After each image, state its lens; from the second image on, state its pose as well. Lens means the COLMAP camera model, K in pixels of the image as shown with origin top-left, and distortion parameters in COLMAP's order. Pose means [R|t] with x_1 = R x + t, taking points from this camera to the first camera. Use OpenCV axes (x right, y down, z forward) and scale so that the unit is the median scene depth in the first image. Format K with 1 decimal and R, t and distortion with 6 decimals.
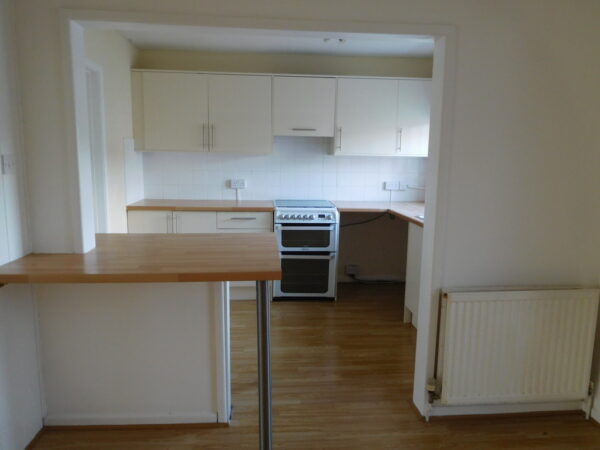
lens RADIAL K [[455.1, 0, 300.0], [0, 455.1, 225.0], [0, 0, 1]] dist [-0.001287, -0.001359]
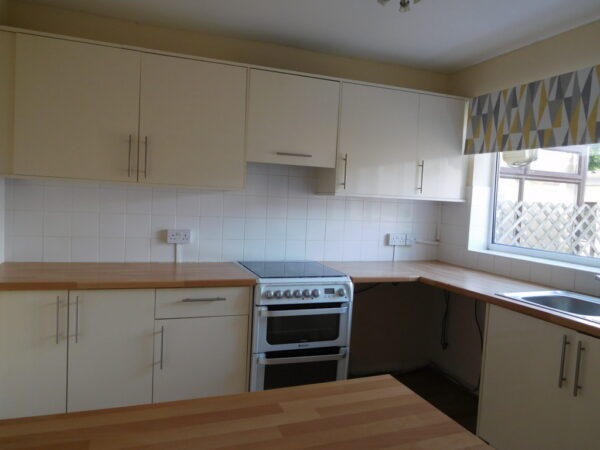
lens RADIAL K [[455.1, 0, 300.0], [0, 455.1, 225.0], [0, 0, 1]] dist [-0.001287, -0.001359]
pose [[0.964096, 0.012911, 0.265238, -0.155212], [0.011058, 0.995999, -0.088675, -0.053764], [-0.265322, 0.088425, 0.960097, 0.393936]]
